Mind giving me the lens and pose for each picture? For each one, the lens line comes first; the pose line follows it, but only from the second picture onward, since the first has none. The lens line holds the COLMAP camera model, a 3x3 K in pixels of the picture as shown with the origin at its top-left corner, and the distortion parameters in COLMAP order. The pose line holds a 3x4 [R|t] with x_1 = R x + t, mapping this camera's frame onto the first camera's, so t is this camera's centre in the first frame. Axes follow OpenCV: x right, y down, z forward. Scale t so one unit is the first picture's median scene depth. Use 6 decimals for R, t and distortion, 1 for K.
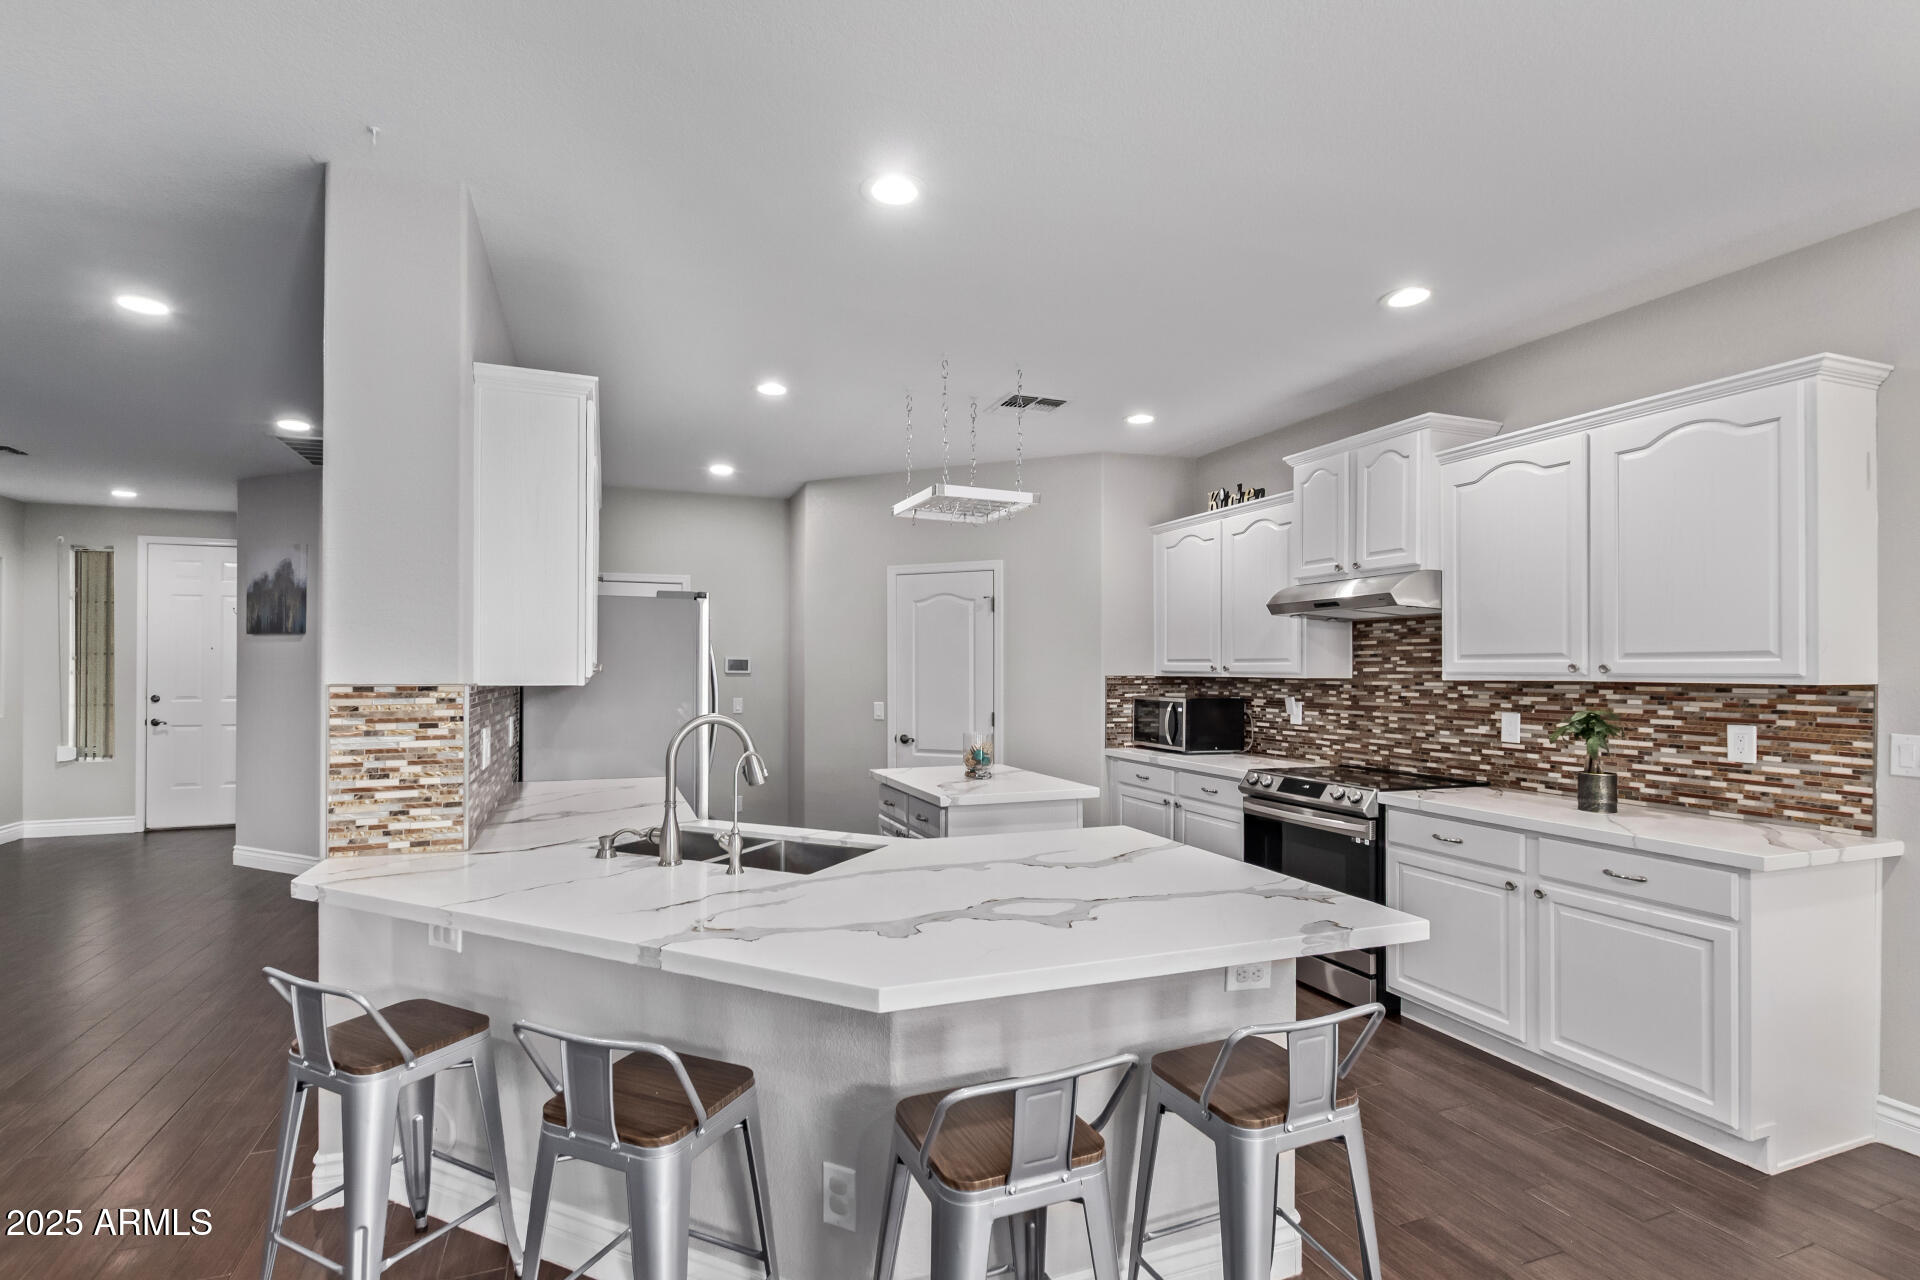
lens RADIAL K [[886.0, 0, 975.7], [0, 886.0, 653.8], [0, 0, 1]] dist [0.005136, 0.000458]
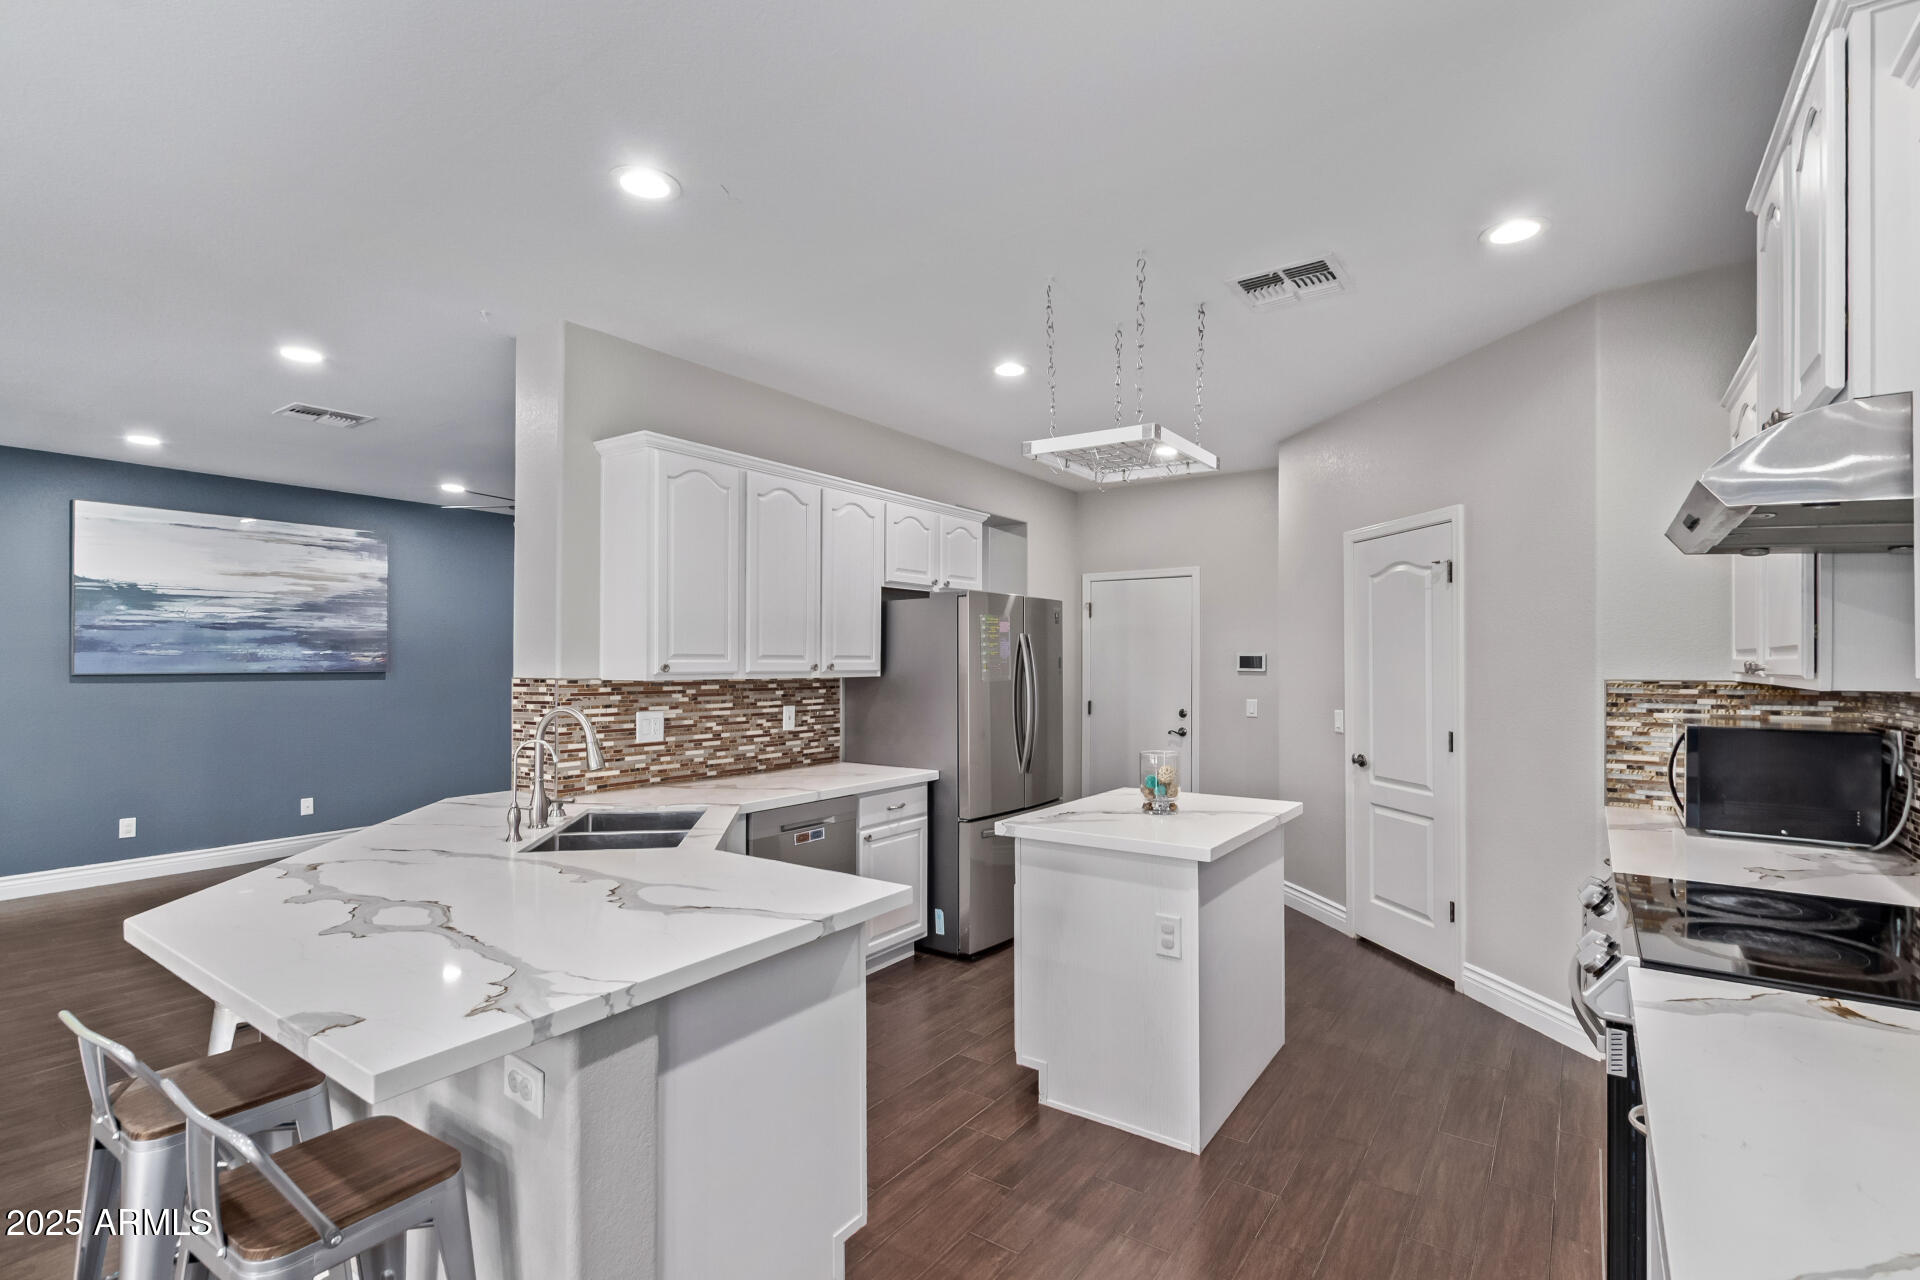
lens RADIAL K [[906.7, 0, 958.5], [0, 906.7, 657.4], [0, 0, 1]] dist [0.002216, 0.000121]
pose [[0.547238, -0.006819, -0.836949, 1.114312], [0.013815, 0.999904, 0.000887, 0.010942], [0.836863, -0.012048, 0.547280, 0.876428]]
